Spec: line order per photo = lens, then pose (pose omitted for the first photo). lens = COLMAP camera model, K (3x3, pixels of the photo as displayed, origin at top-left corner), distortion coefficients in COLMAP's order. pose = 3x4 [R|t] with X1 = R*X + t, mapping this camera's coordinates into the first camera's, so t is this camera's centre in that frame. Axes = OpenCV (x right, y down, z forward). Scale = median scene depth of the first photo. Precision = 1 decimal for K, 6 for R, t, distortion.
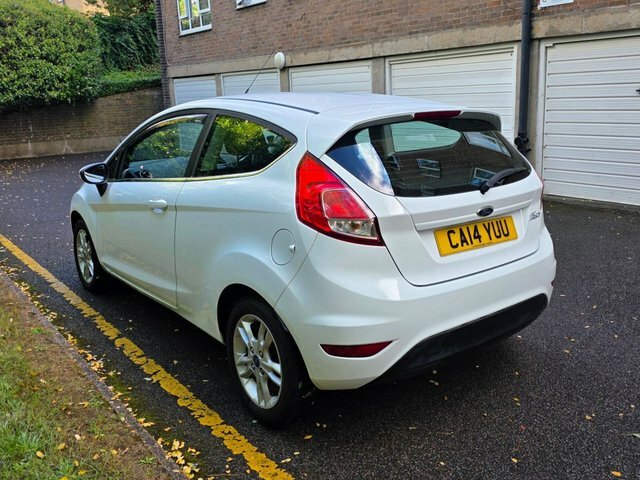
lens RADIAL K [[561.4, 0, 321.8], [0, 561.4, 222.6], [0, 0, 1]] dist [0.058777, -0.029080]
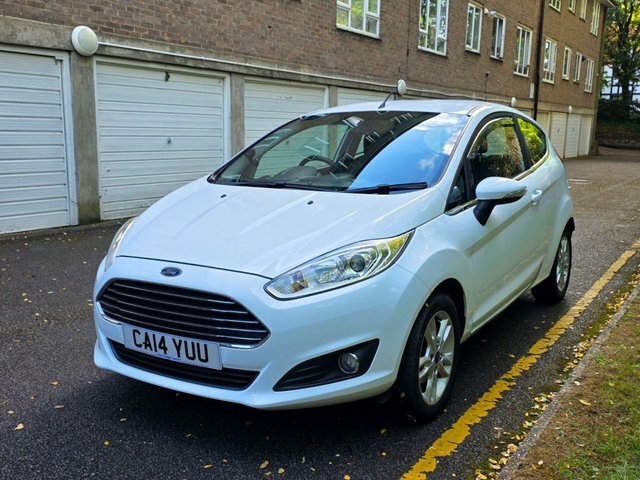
lens RADIAL K [[720.3, 0, 320.2], [0, 720.3, 242.7], [0, 0, 1]] dist [0.067677, 0.000000]
pose [[-0.362897, -0.126316, 0.923228, -0.604687], [0.194269, 0.958743, 0.207537, -0.133215], [-0.911354, 0.254669, -0.323386, 0.764812]]
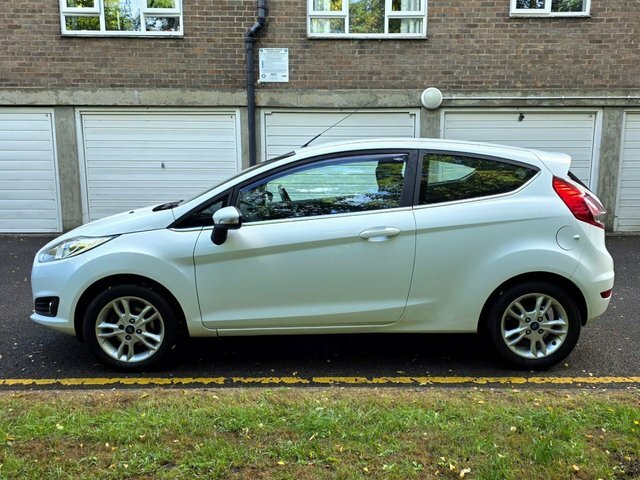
lens RADIAL K [[561.4, 0, 320.2], [0, 561.4, 238.9], [0, 0, 1]] dist [0.058777, -0.029080]
pose [[0.632607, -0.091092, 0.769098, -0.494967], [0.150067, 0.988656, -0.006339, -0.013086], [-0.759795, 0.119426, 0.639100, 0.155225]]
